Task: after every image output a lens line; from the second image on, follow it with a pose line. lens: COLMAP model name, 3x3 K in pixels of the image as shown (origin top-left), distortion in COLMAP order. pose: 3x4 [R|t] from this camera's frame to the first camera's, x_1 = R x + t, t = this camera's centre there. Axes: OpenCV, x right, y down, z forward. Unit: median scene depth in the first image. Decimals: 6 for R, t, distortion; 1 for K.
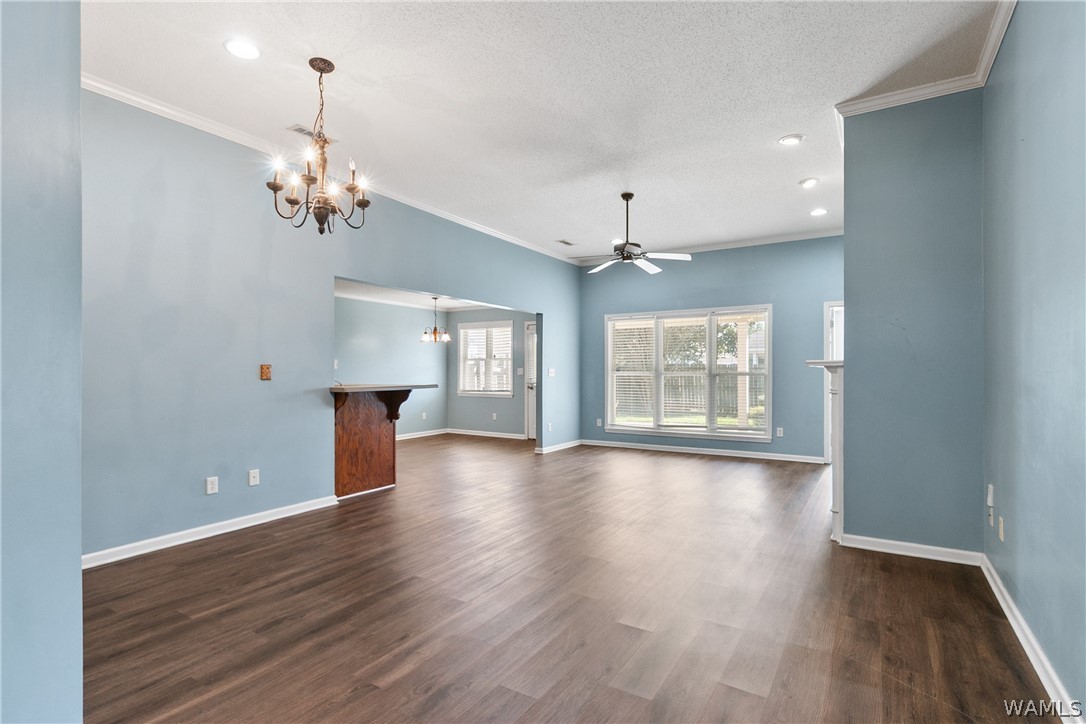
lens RADIAL K [[537.3, 0, 541.5], [0, 537.3, 366.0], [0, 0, 1]] dist [0.015126, -0.002803]
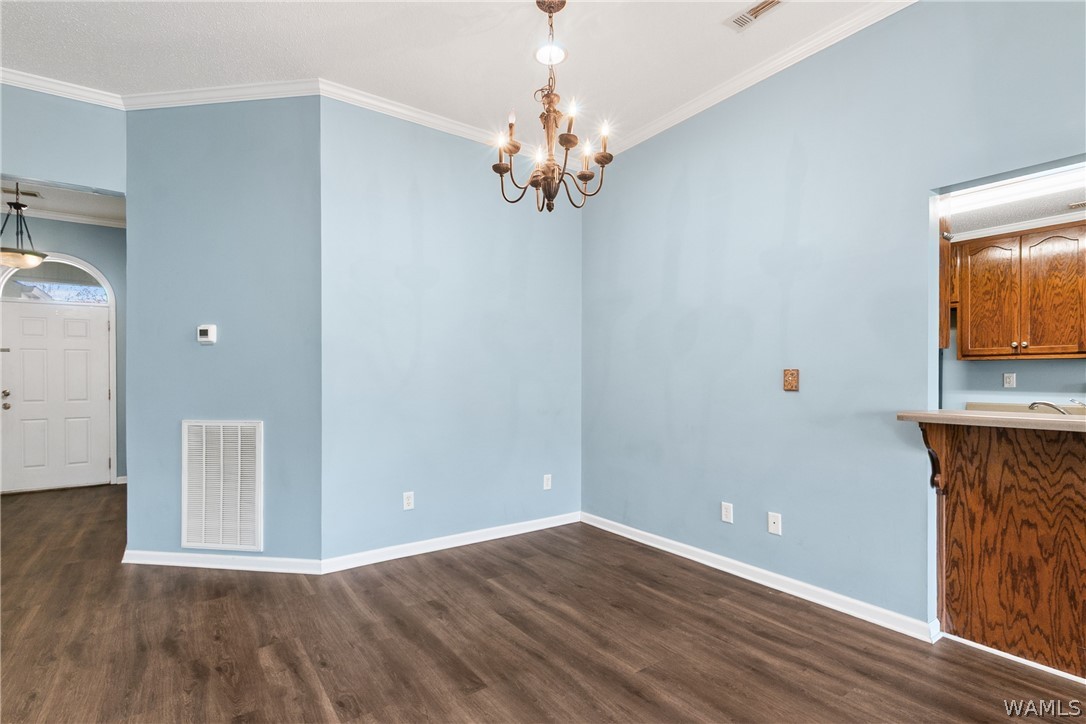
lens RADIAL K [[537.3, 0, 548.9], [0, 537.3, 374.6], [0, 0, 1]] dist [0.015126, -0.002803]
pose [[-0.399016, 0.001090, -0.916943, 0.265189], [0.010190, 0.999943, -0.003245, 0.003566], [0.916887, -0.010639, -0.399005, 1.023628]]
